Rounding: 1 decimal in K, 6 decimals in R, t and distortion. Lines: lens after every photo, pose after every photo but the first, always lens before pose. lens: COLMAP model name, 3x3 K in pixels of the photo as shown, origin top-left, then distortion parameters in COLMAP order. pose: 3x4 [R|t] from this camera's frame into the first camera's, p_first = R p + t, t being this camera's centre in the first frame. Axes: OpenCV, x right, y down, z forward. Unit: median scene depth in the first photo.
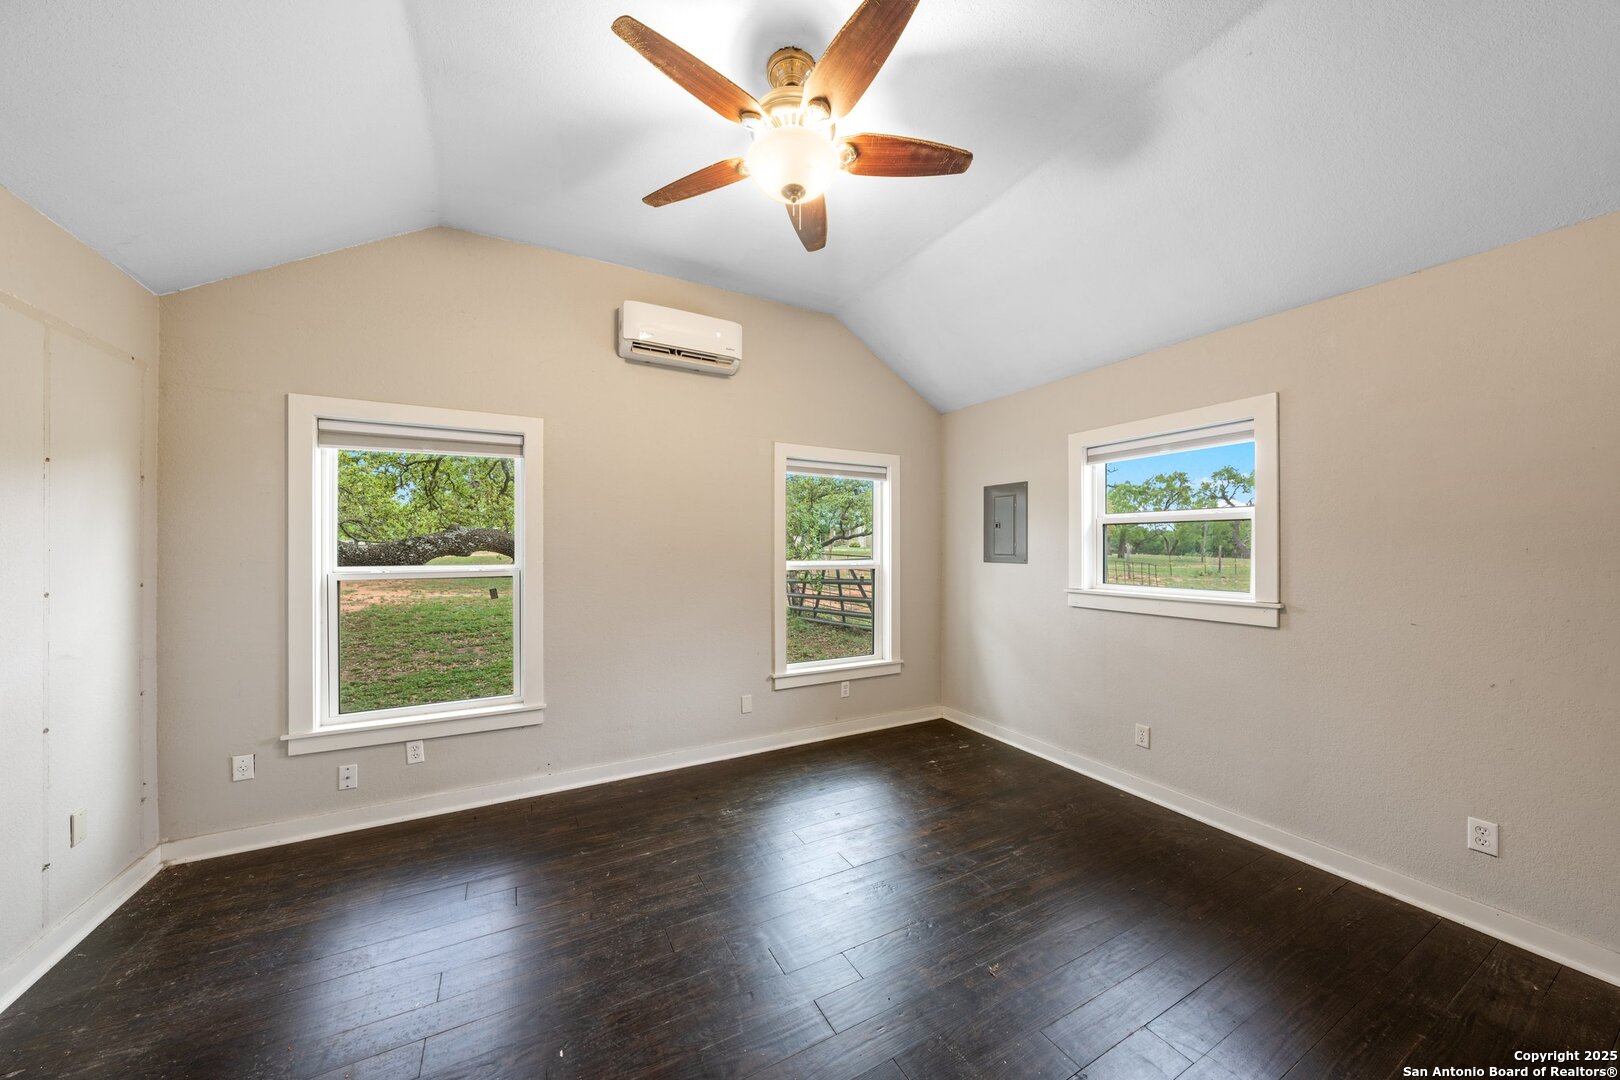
lens RADIAL K [[555.1, 0, 807.4], [0, 555.1, 550.1], [0, 0, 1]] dist [-0.012618, -0.000035]
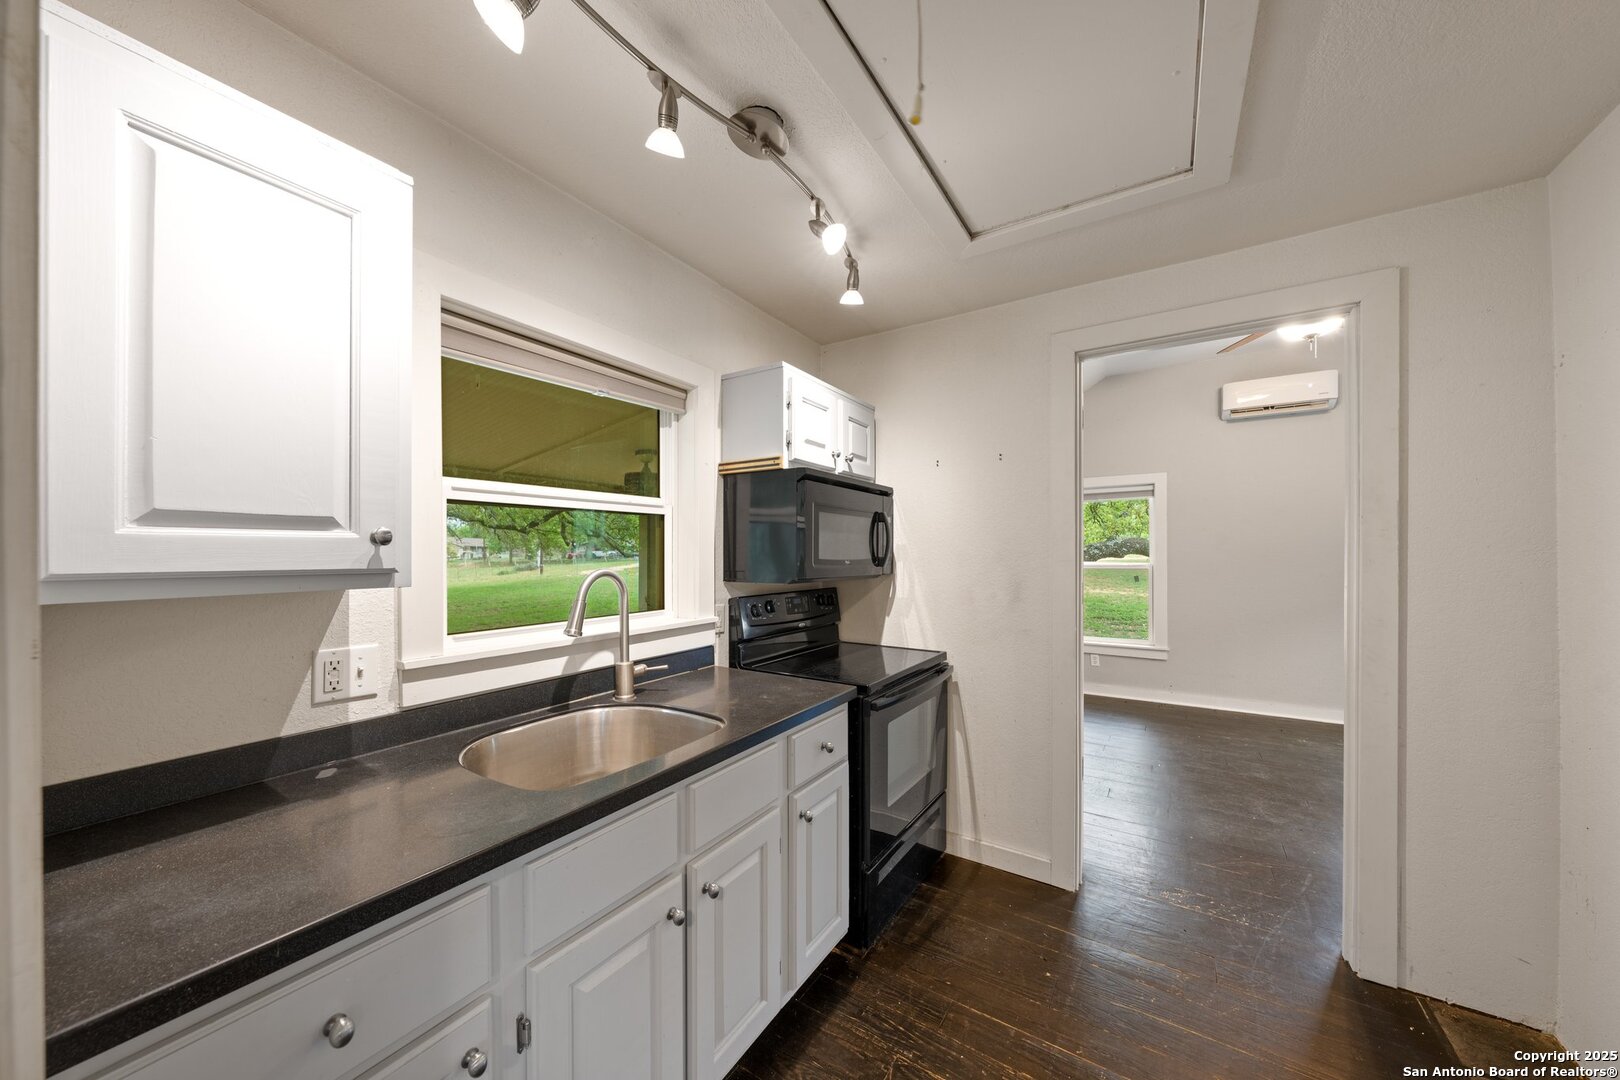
lens RADIAL K [[555.1, 0, 807.4], [0, 555.1, 550.1], [0, 0, 1]] dist [-0.012618, -0.000035]
pose [[0.479944, -0.006669, -0.877274, 0.383833], [-0.000073, 0.999971, -0.007641, 0.003226], [0.877299, 0.003731, 0.479929, -0.617716]]
